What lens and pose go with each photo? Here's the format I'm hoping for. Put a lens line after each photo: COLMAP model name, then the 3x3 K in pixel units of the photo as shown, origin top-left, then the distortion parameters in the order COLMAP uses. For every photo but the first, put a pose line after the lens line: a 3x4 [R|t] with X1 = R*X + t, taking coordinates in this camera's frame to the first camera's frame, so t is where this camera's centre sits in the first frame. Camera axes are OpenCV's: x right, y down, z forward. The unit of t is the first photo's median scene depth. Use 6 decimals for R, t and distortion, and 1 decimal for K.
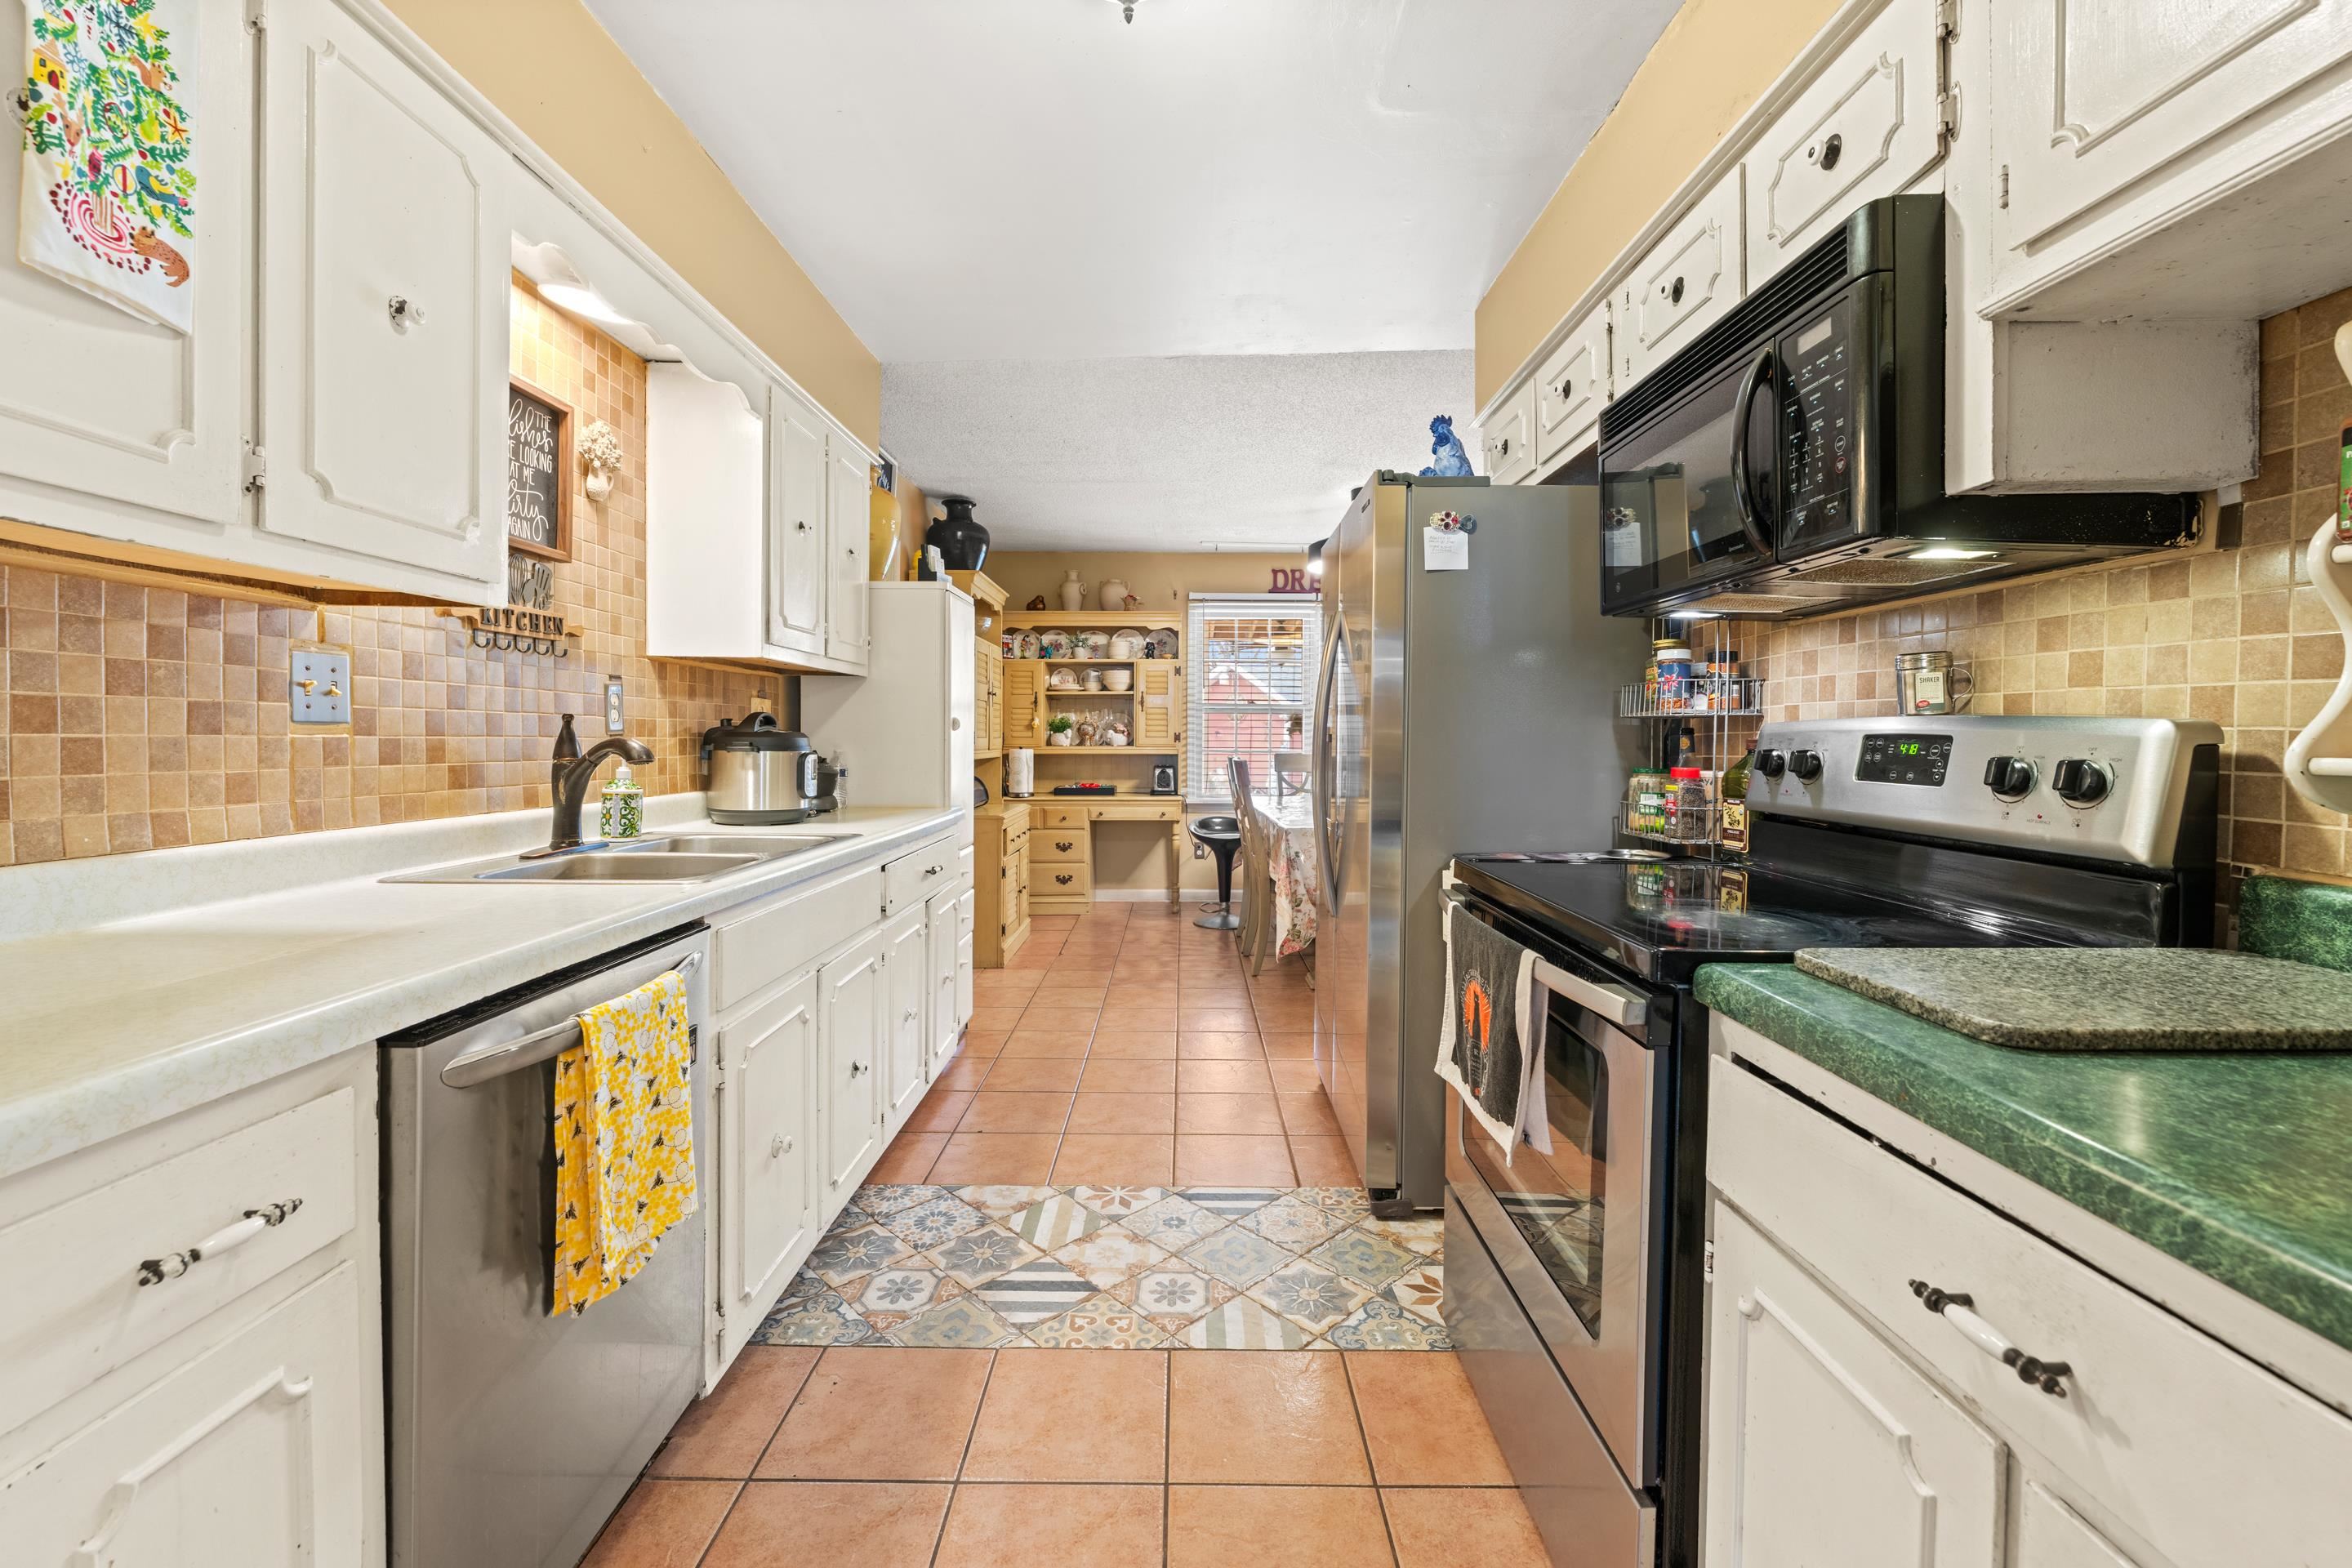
lens RADIAL K [[976.5, 0, 1173.1], [0, 976.5, 752.6], [0, 0, 1]] dist [0.000237, 0.000058]
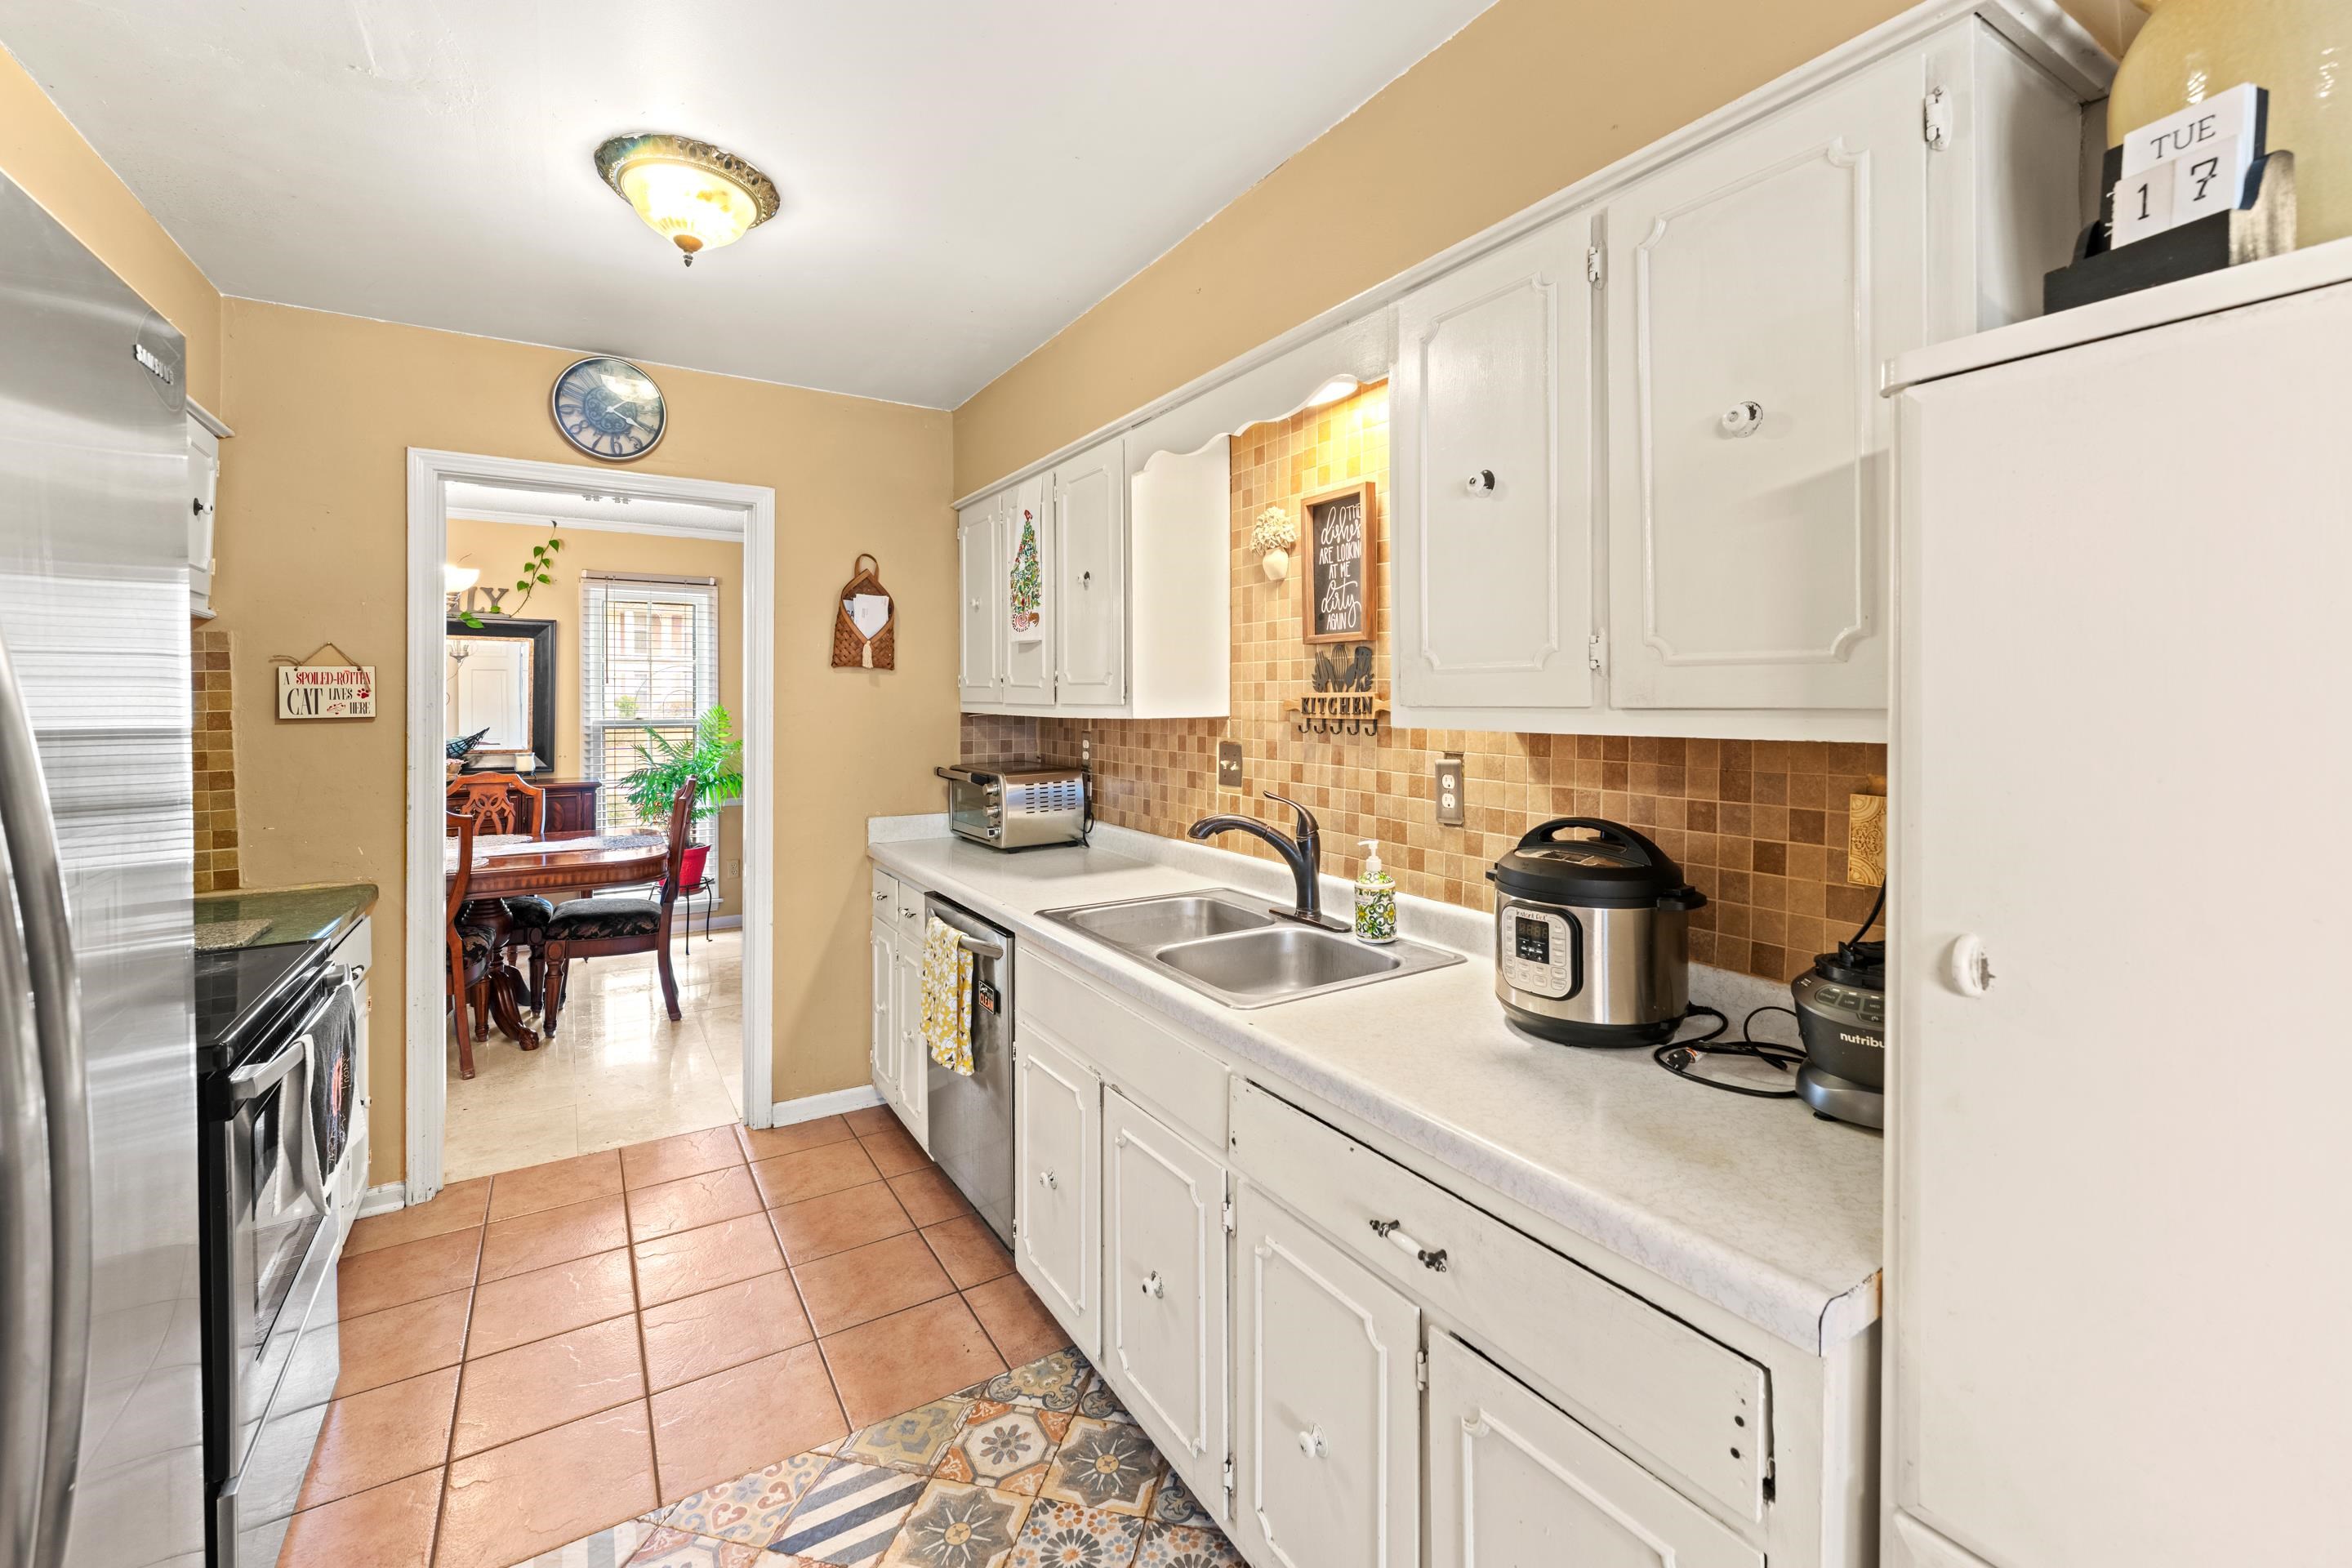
lens RADIAL K [[971.3, 0, 1177.8], [0, 971.3, 695.3], [0, 0, 1]] dist [0.001024, 0.000076]
pose [[-0.841661, -0.007630, -0.539952, 0.078529], [-0.010826, 0.999938, 0.002745, -0.148796], [0.539898, 0.008156, -0.841691, 1.843529]]
